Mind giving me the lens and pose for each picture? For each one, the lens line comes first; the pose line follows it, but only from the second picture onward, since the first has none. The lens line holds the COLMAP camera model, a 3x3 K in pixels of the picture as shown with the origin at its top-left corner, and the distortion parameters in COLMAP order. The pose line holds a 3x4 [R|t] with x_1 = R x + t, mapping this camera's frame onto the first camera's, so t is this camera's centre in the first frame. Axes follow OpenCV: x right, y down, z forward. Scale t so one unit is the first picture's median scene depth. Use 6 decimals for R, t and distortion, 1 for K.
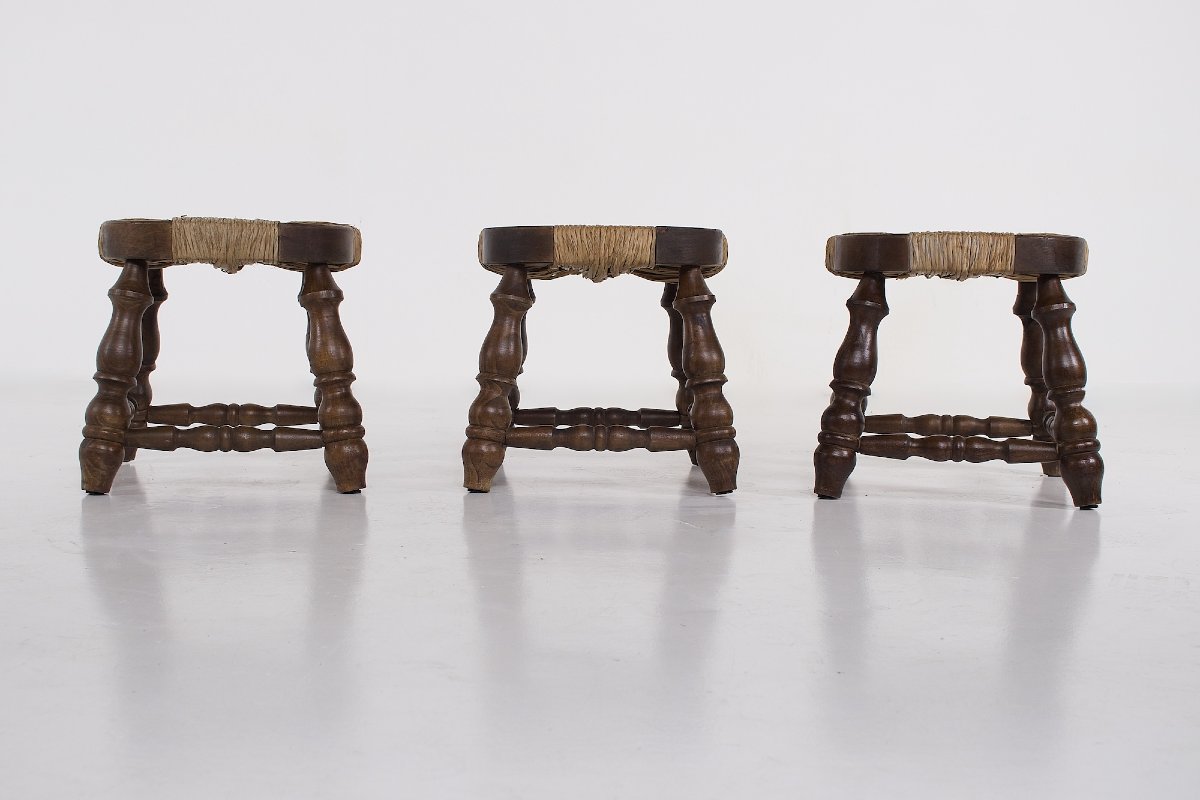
lens RADIAL K [[1501.9, 0, 602.8], [0, 1501.9, 400.0], [0, 0, 1]] dist [-0.089939, 0.000000]
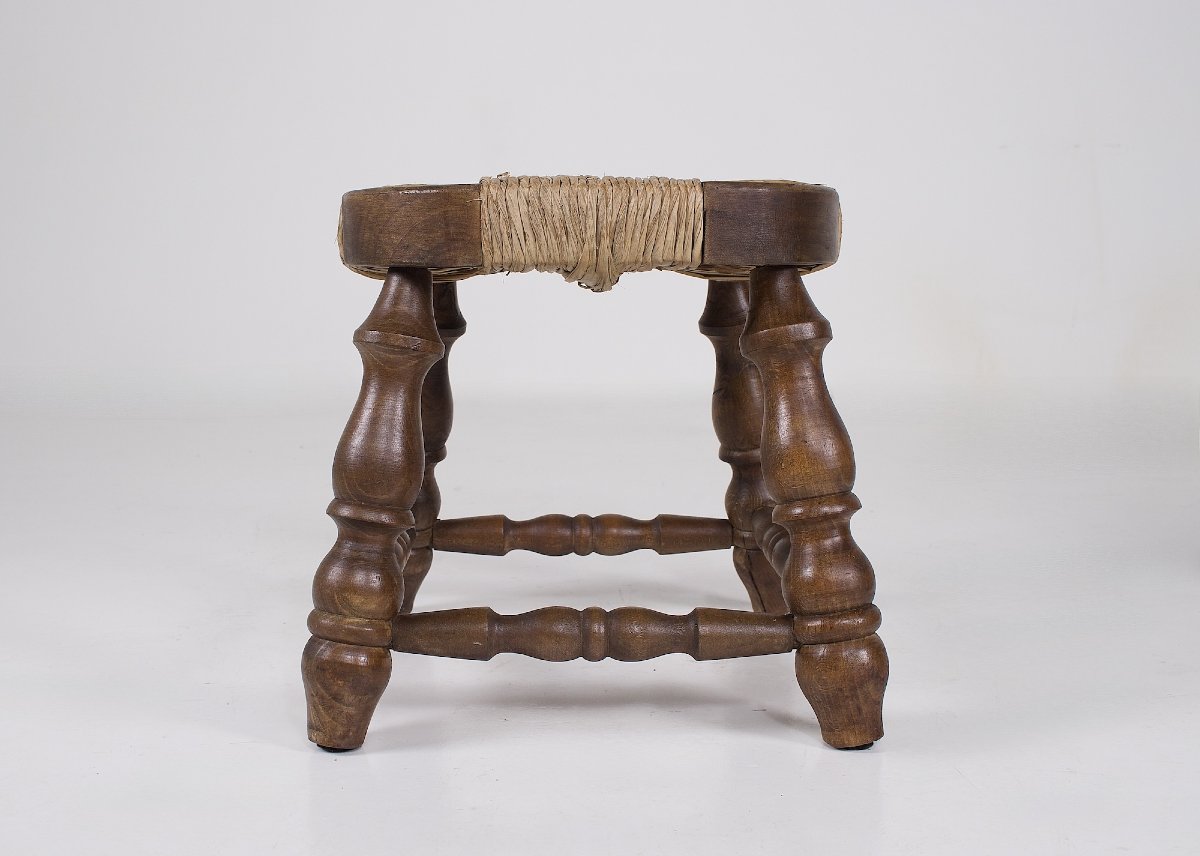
lens RADIAL K [[1499.1, 0, 595.5], [0, 1499.1, 429.4], [0, 0, 1]] dist [-0.080457, 0.000000]
pose [[0.983237, -0.006524, -0.182217, -0.164738], [0.012571, 0.999407, 0.032046, -0.056434], [0.181900, -0.033800, 0.982736, 0.528683]]
